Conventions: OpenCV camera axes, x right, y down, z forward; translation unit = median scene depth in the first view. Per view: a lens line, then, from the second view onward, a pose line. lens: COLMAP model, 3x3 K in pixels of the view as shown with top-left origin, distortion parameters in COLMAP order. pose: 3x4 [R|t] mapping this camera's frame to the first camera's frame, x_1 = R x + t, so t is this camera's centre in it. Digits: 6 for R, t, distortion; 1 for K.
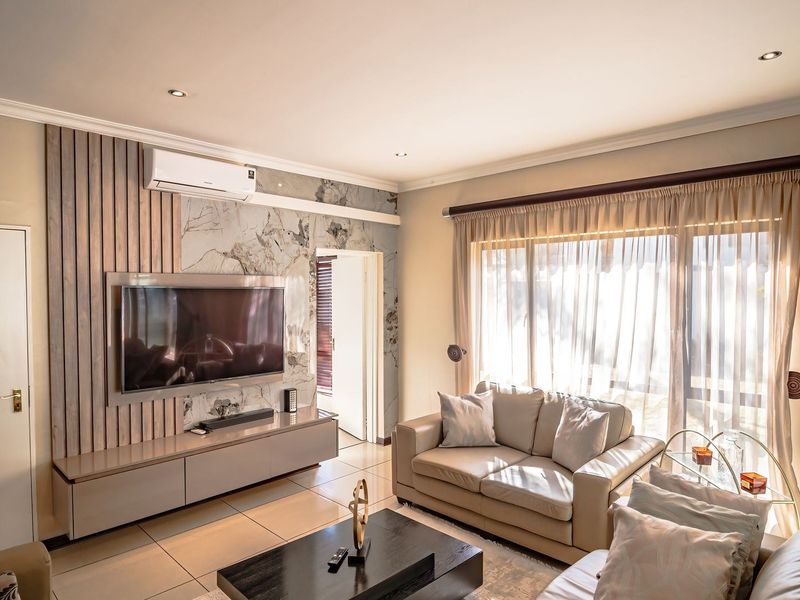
lens RADIAL K [[498.5, 0, 401.0], [0, 498.5, 299.4], [0, 0, 1]] dist [-0.002143, -0.001157]
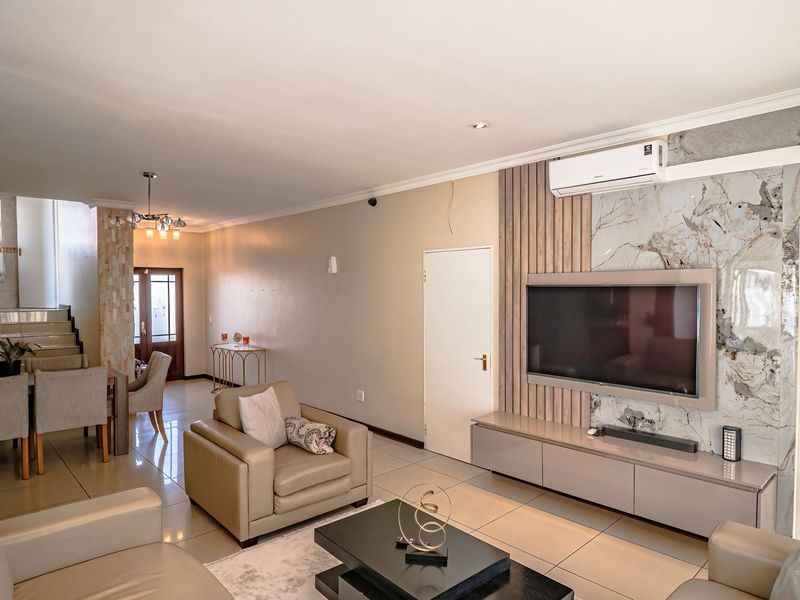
lens RADIAL K [[498.5, 0, 399.9], [0, 498.5, 300.9], [0, 0, 1]] dist [-0.002143, -0.001157]
pose [[-0.048107, 0.020202, -0.998638, 0.554968], [-0.016828, 0.999637, 0.021033, -0.006747], [0.998700, 0.017817, -0.047749, 0.619440]]
